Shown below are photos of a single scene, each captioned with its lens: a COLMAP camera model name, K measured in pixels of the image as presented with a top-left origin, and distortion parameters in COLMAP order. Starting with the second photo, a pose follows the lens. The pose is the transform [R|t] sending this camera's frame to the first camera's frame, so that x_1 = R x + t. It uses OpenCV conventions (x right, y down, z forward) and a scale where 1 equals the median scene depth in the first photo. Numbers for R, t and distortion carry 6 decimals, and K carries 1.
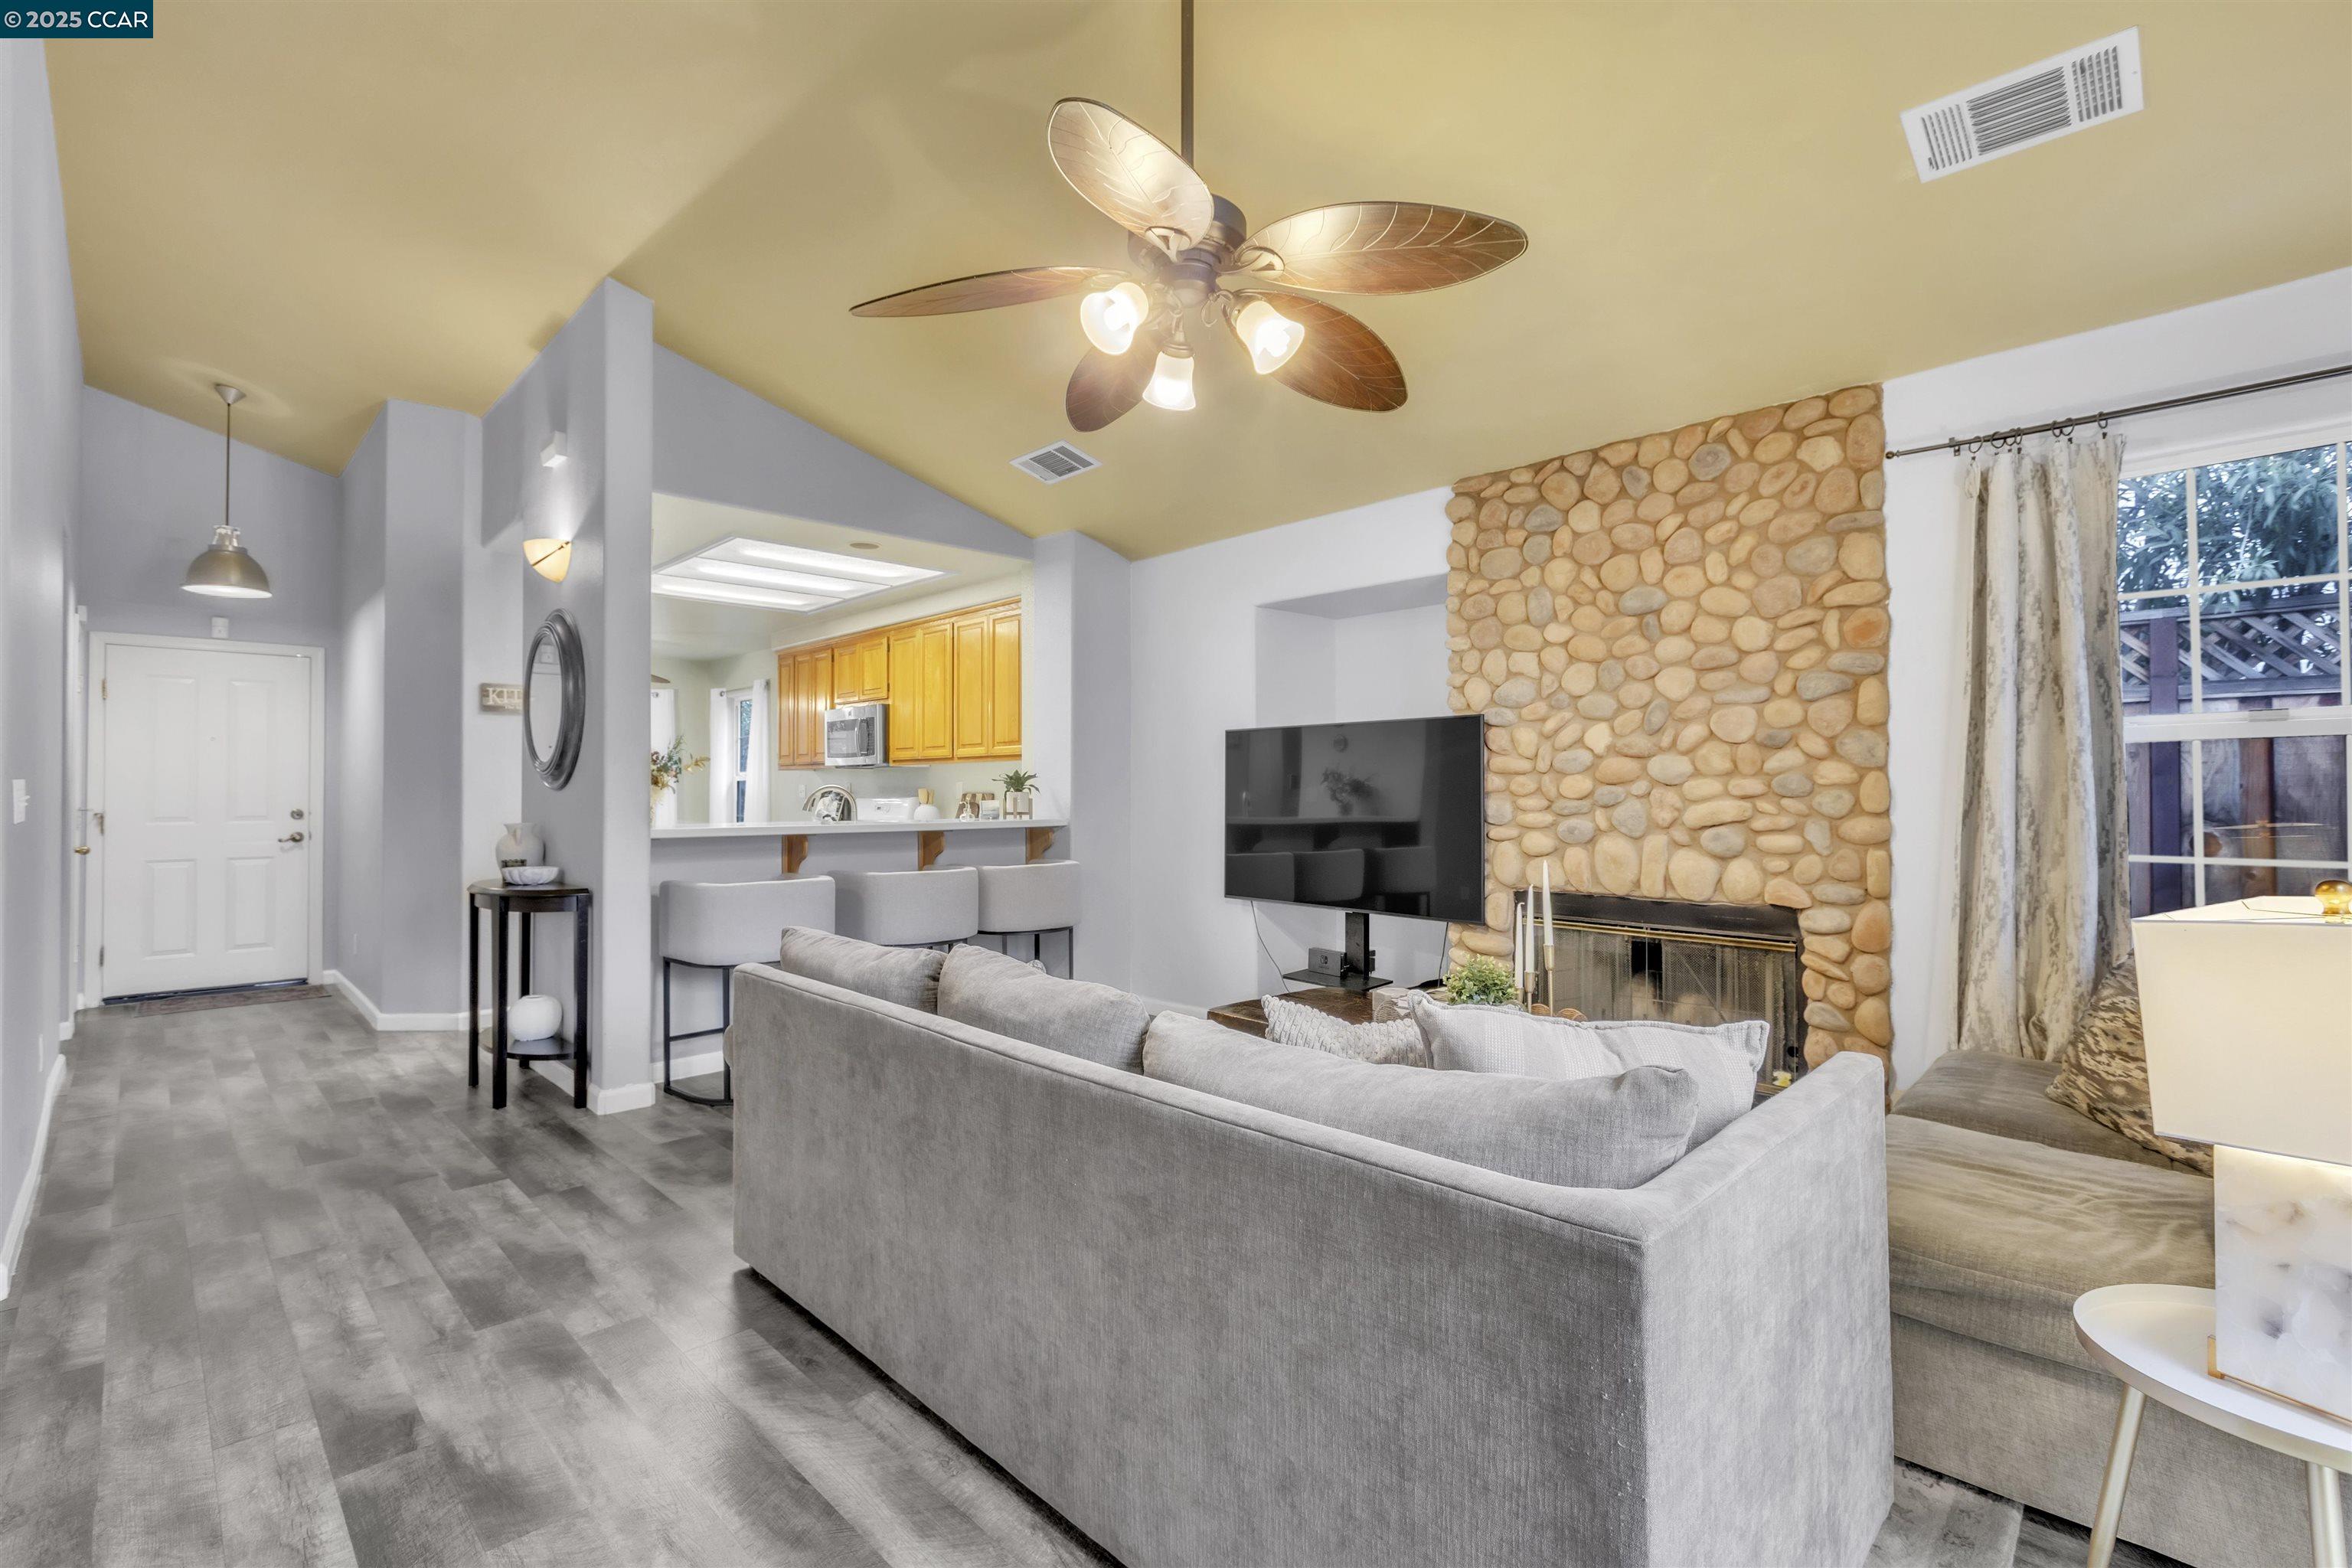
lens RADIAL K [[1049.8, 0, 1167.0], [0, 1049.8, 780.0], [0, 0, 1]] dist [-0.001567, -0.000194]
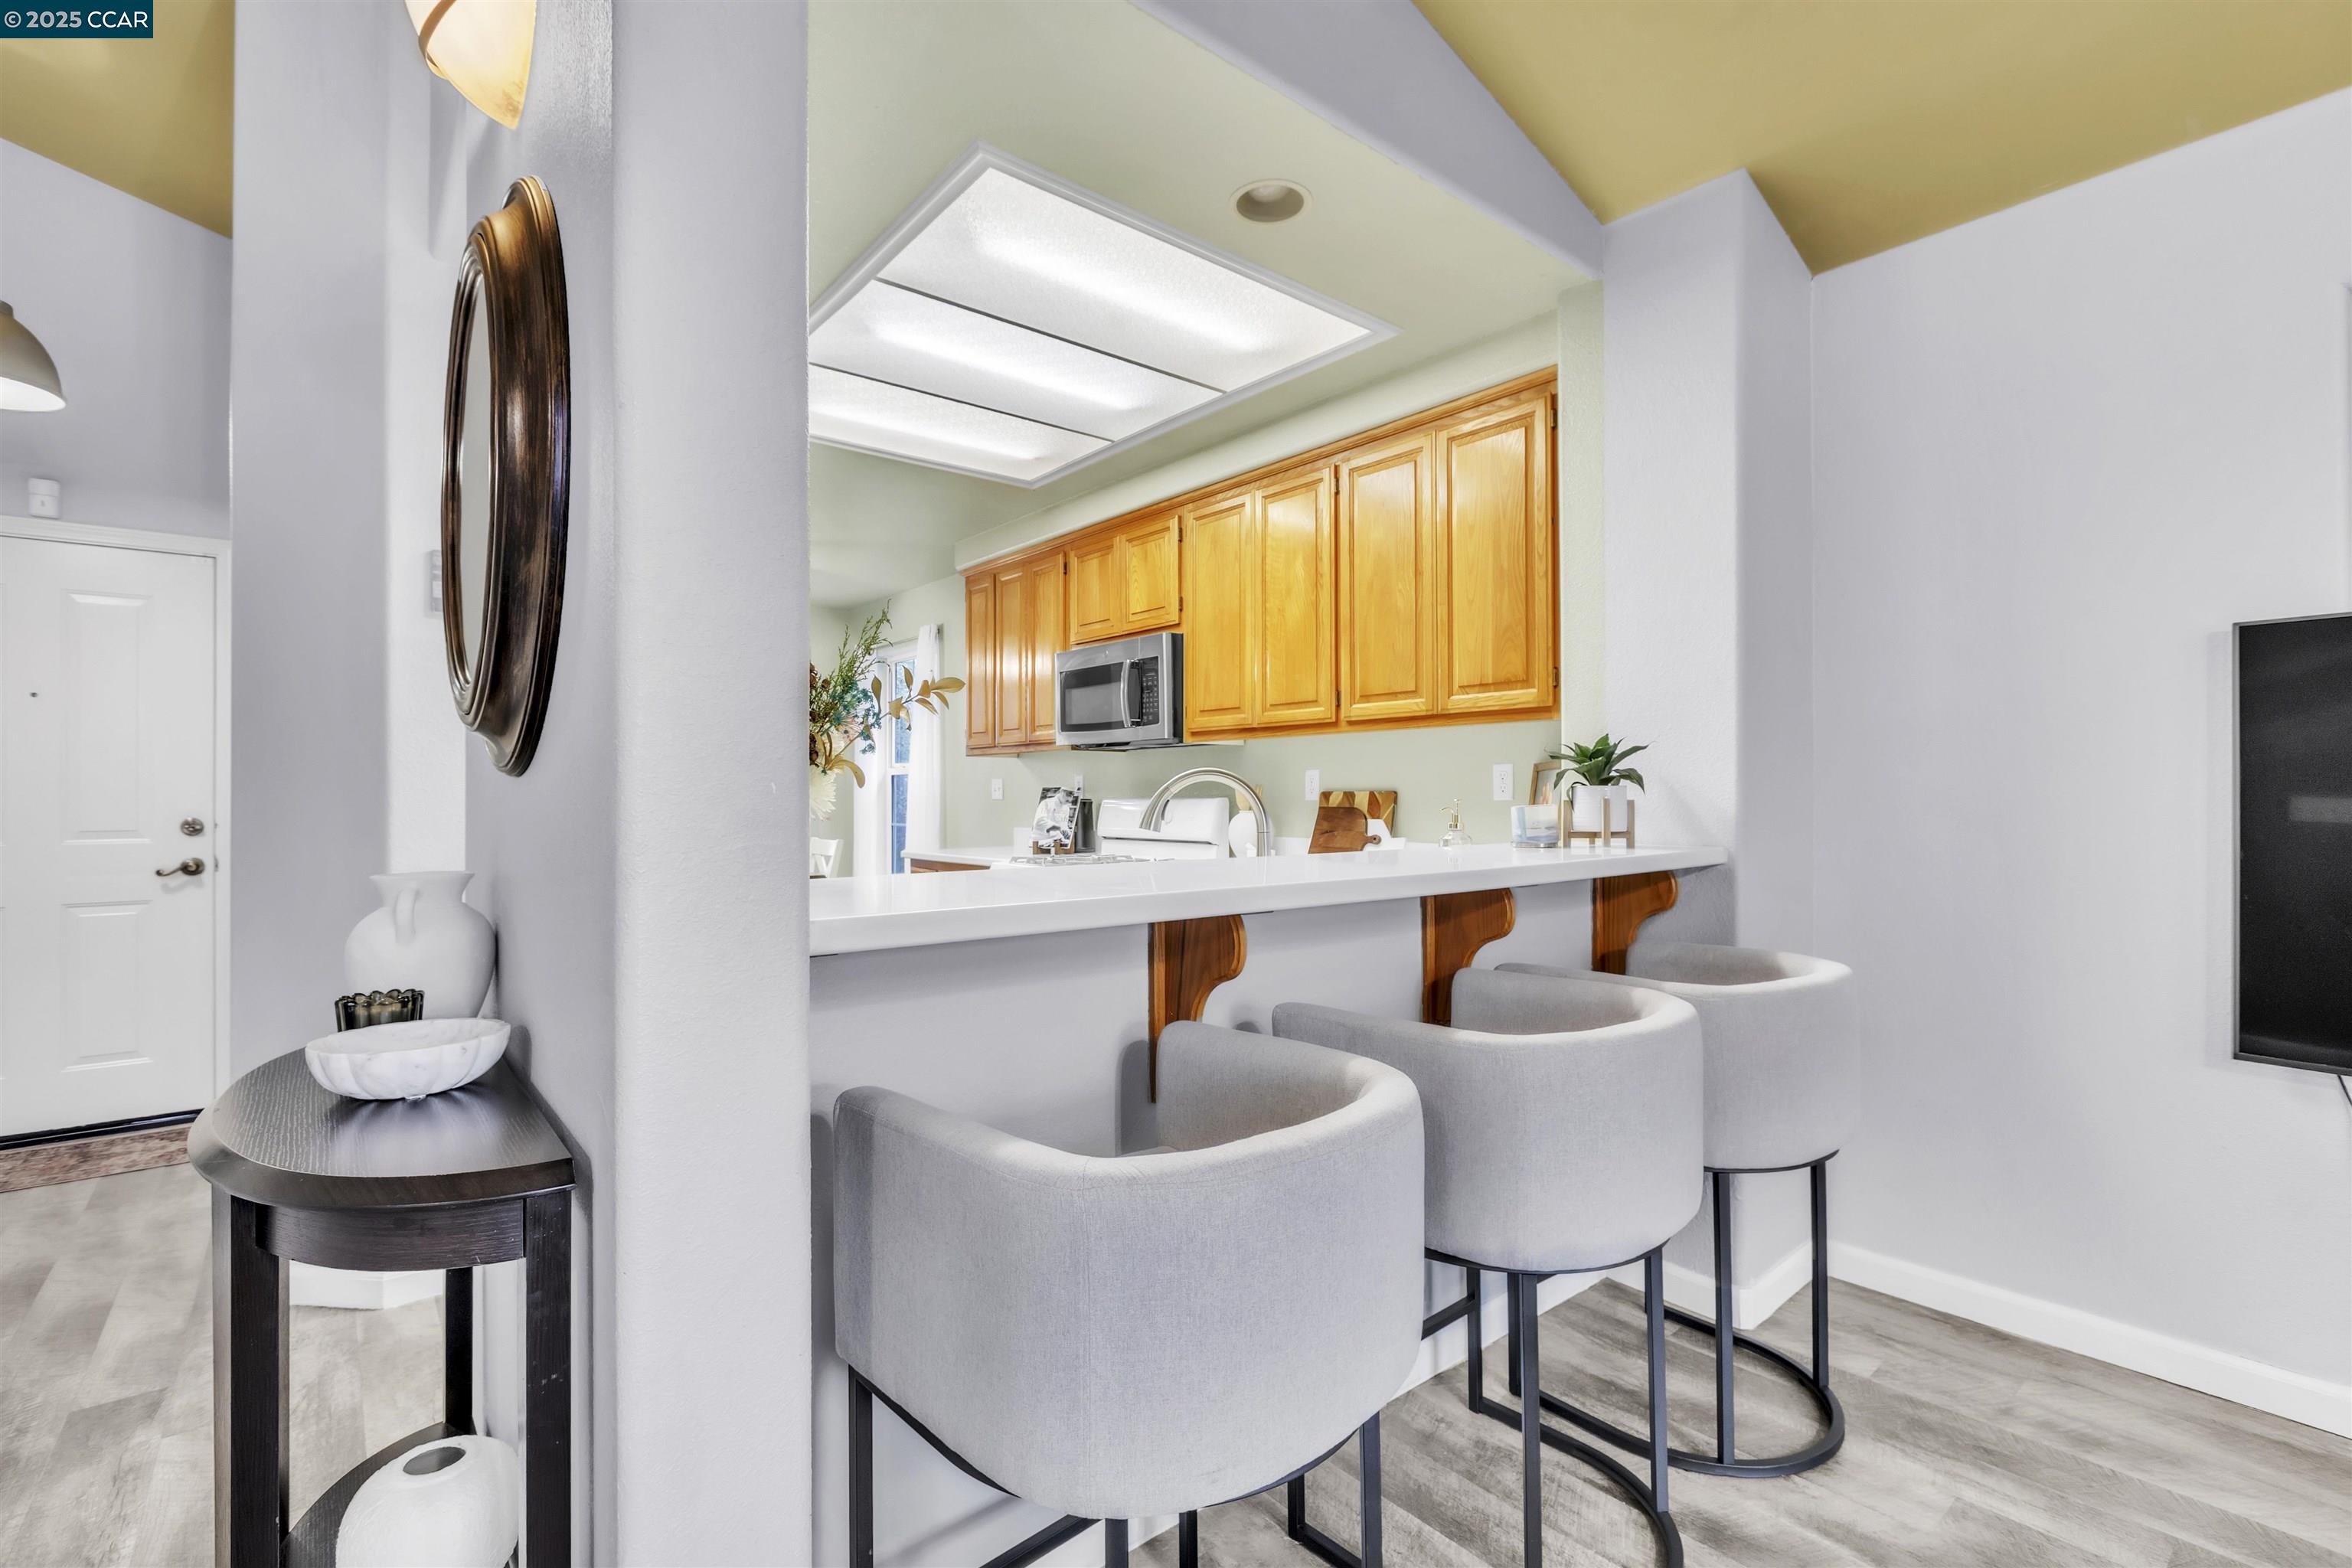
lens RADIAL K [[1049.8, 0, 1174.6], [0, 1049.8, 784.9], [0, 0, 1]] dist [-0.001567, -0.000194]
pose [[0.996181, -0.001000, -0.087307, -0.243766], [0.001310, 0.999993, 0.003489, 0.008182], [0.087303, -0.003590, 0.996175, 0.481474]]
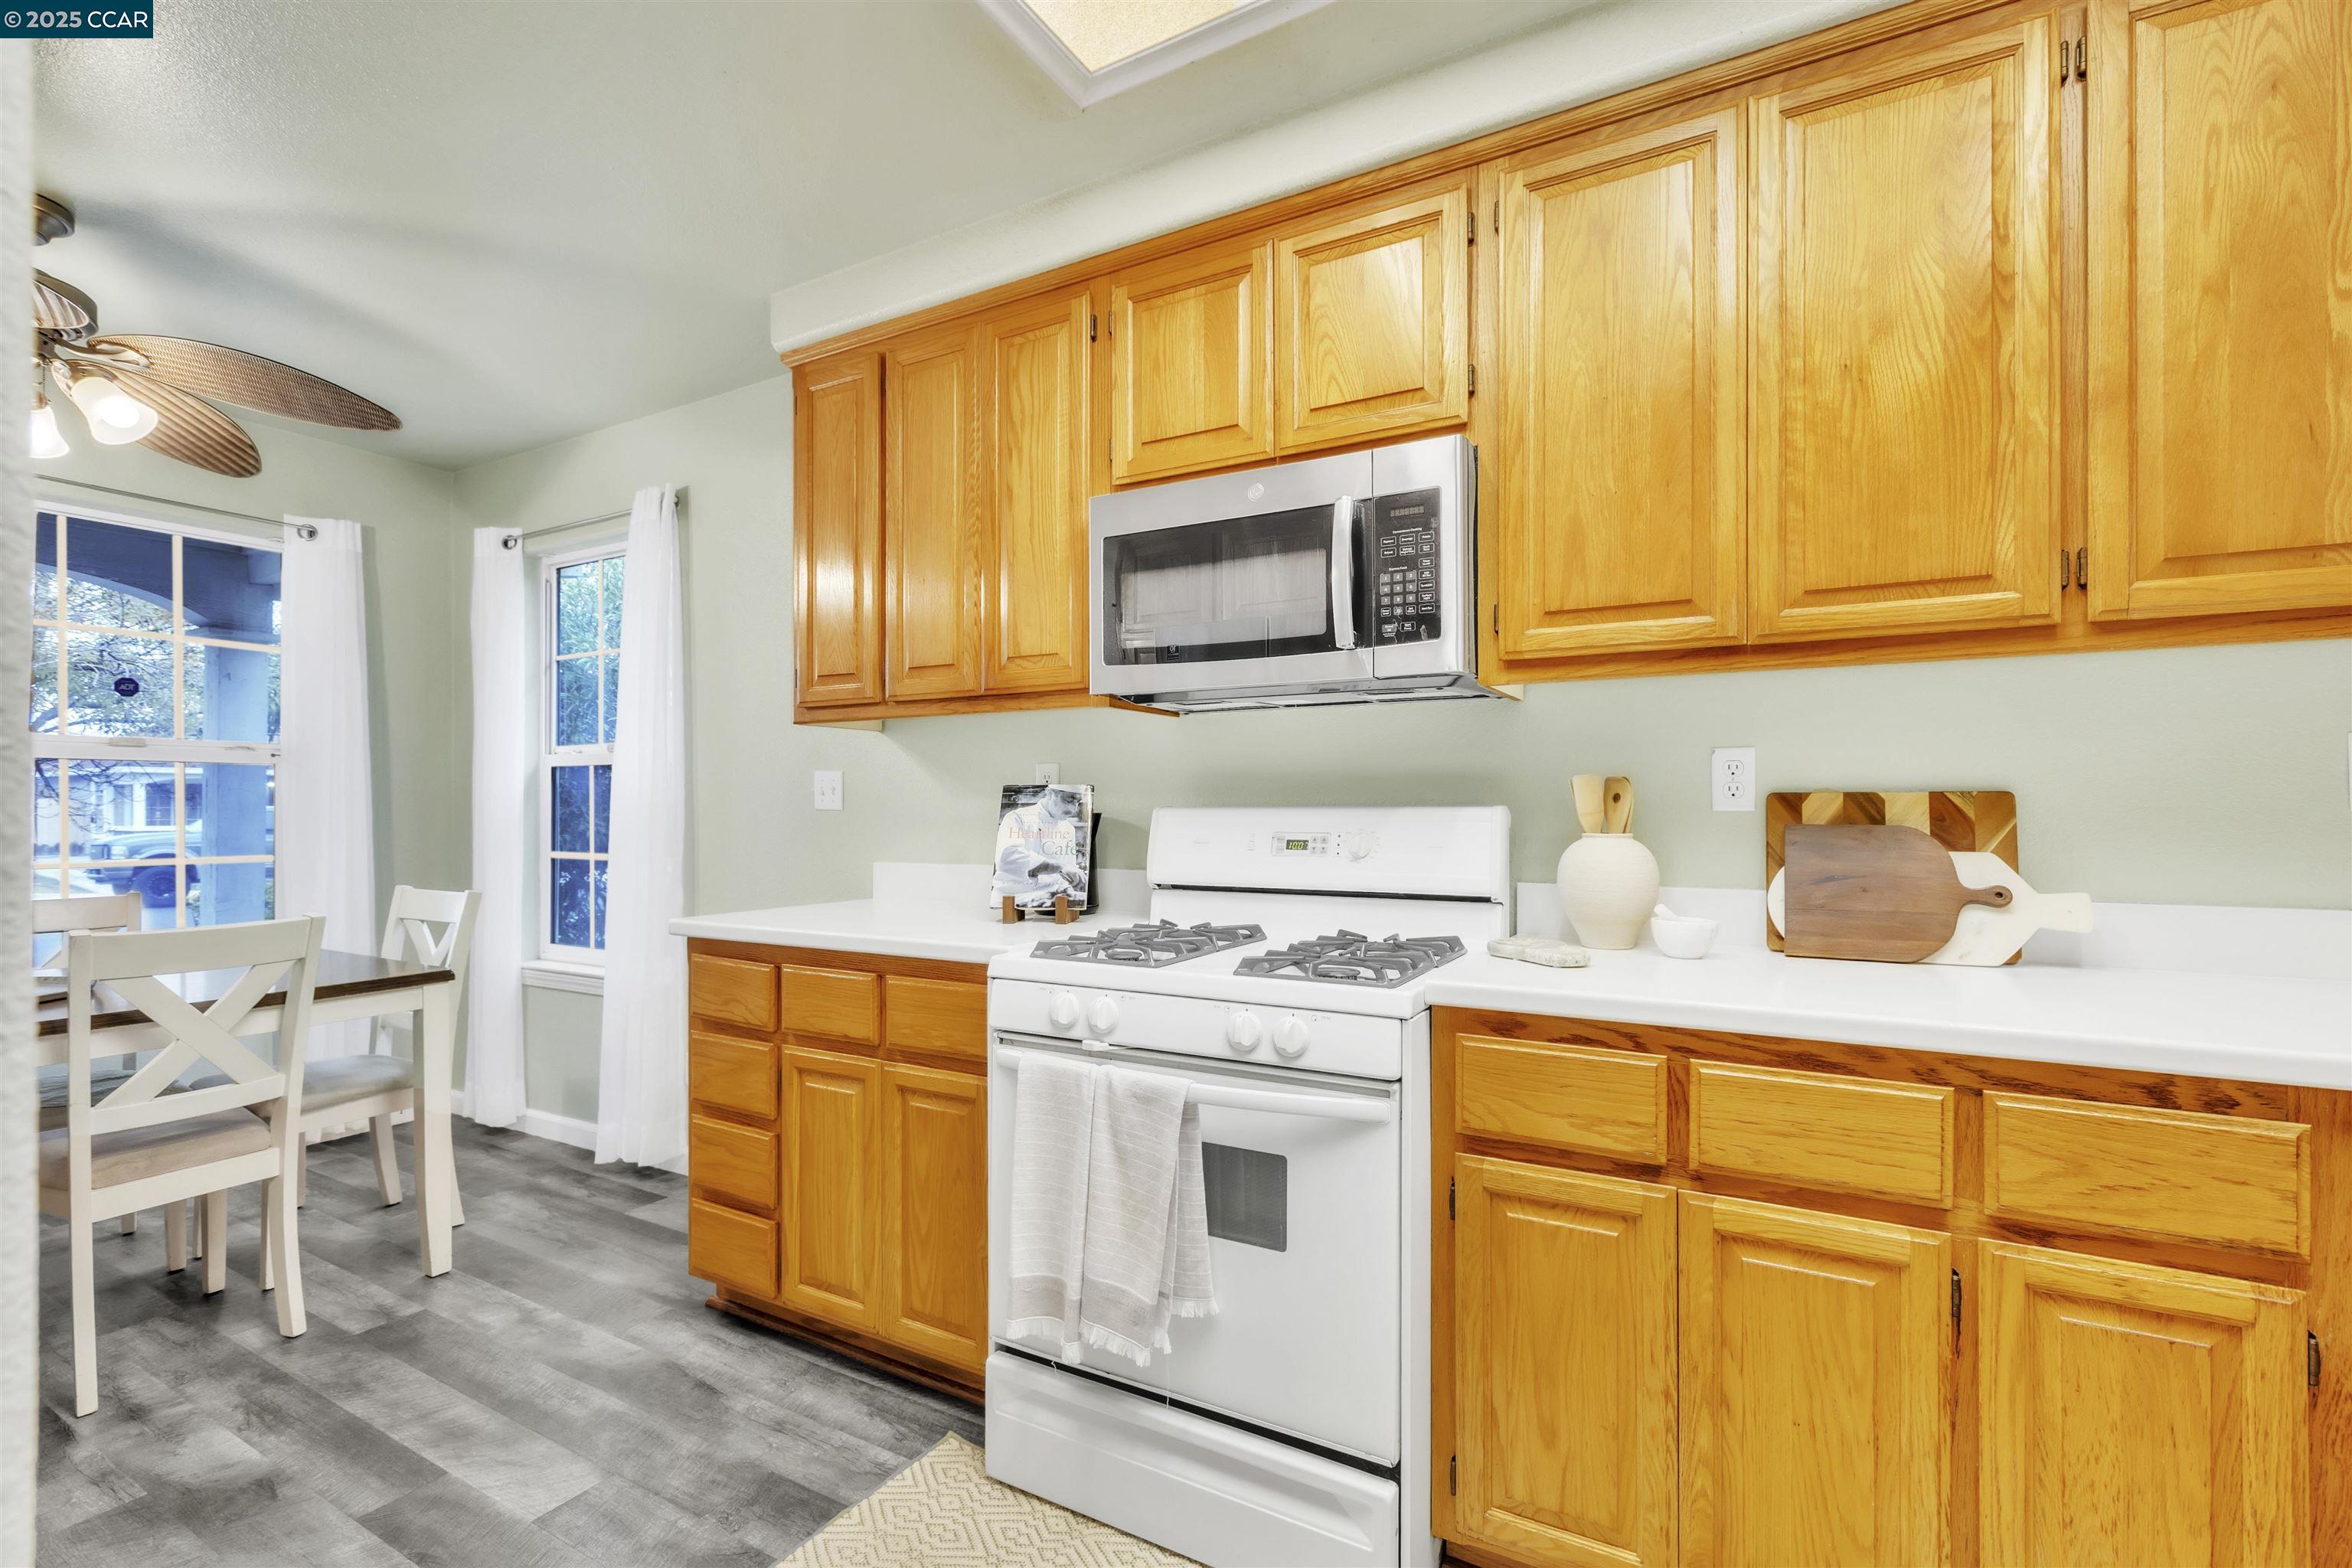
lens RADIAL K [[1049.8, 0, 1183.6], [0, 1049.8, 804.2], [0, 0, 1]] dist [-0.001567, -0.000194]
pose [[0.960647, 0.002252, 0.277763, -0.450326], [-0.005098, 0.999942, 0.009522, 0.015416], [-0.277726, -0.010564, 0.960602, 0.854563]]
